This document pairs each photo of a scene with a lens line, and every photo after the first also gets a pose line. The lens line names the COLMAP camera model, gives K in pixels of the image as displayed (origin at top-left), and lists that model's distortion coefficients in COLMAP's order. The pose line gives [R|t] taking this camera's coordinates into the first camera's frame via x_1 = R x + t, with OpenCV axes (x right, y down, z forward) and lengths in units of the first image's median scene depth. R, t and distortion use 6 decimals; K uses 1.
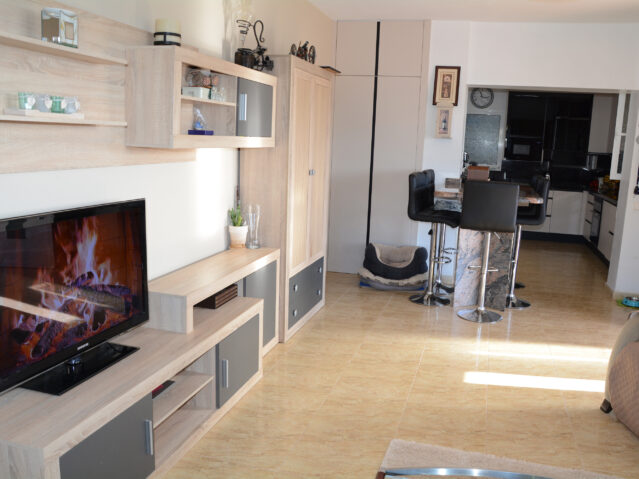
lens RADIAL K [[561.6, 0, 324.0], [0, 561.6, 241.5], [0, 0, 1]] dist [-0.099667, 0.029089]
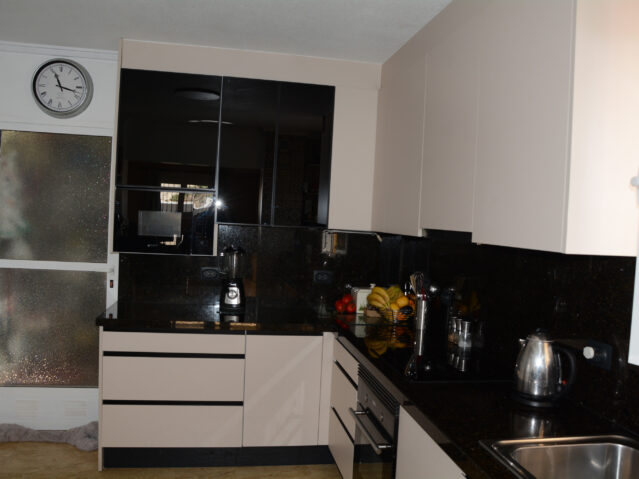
lens RADIAL K [[561.6, 0, 319.2], [0, 561.6, 239.7], [0, 0, 1]] dist [-0.099667, 0.029089]
pose [[0.897134, -0.009269, 0.441661, 0.292399], [0.066076, 0.991348, -0.113413, -0.107669], [-0.436789, 0.130930, 0.889985, 0.633556]]
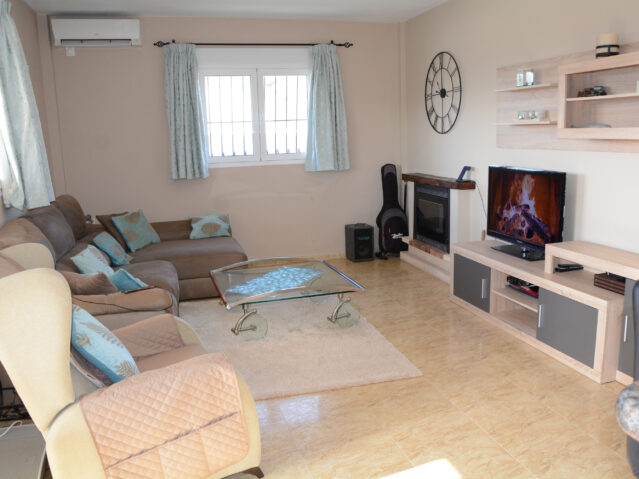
lens RADIAL K [[561.6, 0, 318.9], [0, 561.6, 238.4], [0, 0, 1]] dist [-0.099667, 0.029089]
pose [[-0.848566, 0.071879, -0.524184, 0.993409], [-0.111561, 0.944147, 0.310065, -0.290856], [0.517195, 0.321589, -0.793152, 1.868759]]
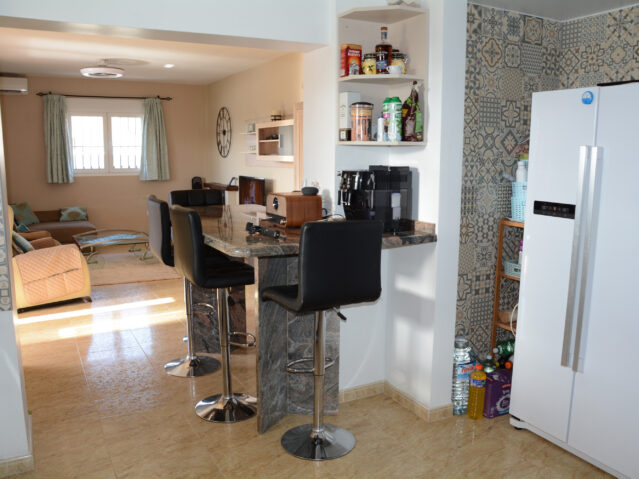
lens RADIAL K [[561.6, 0, 321.2], [0, 561.6, 240.6], [0, 0, 1]] dist [-0.099667, 0.029089]
pose [[-0.715812, 0.053924, -0.696208, 1.477074], [-0.166969, 0.954876, 0.245630, -0.530920], [0.678037, 0.292070, -0.674508, 3.254162]]
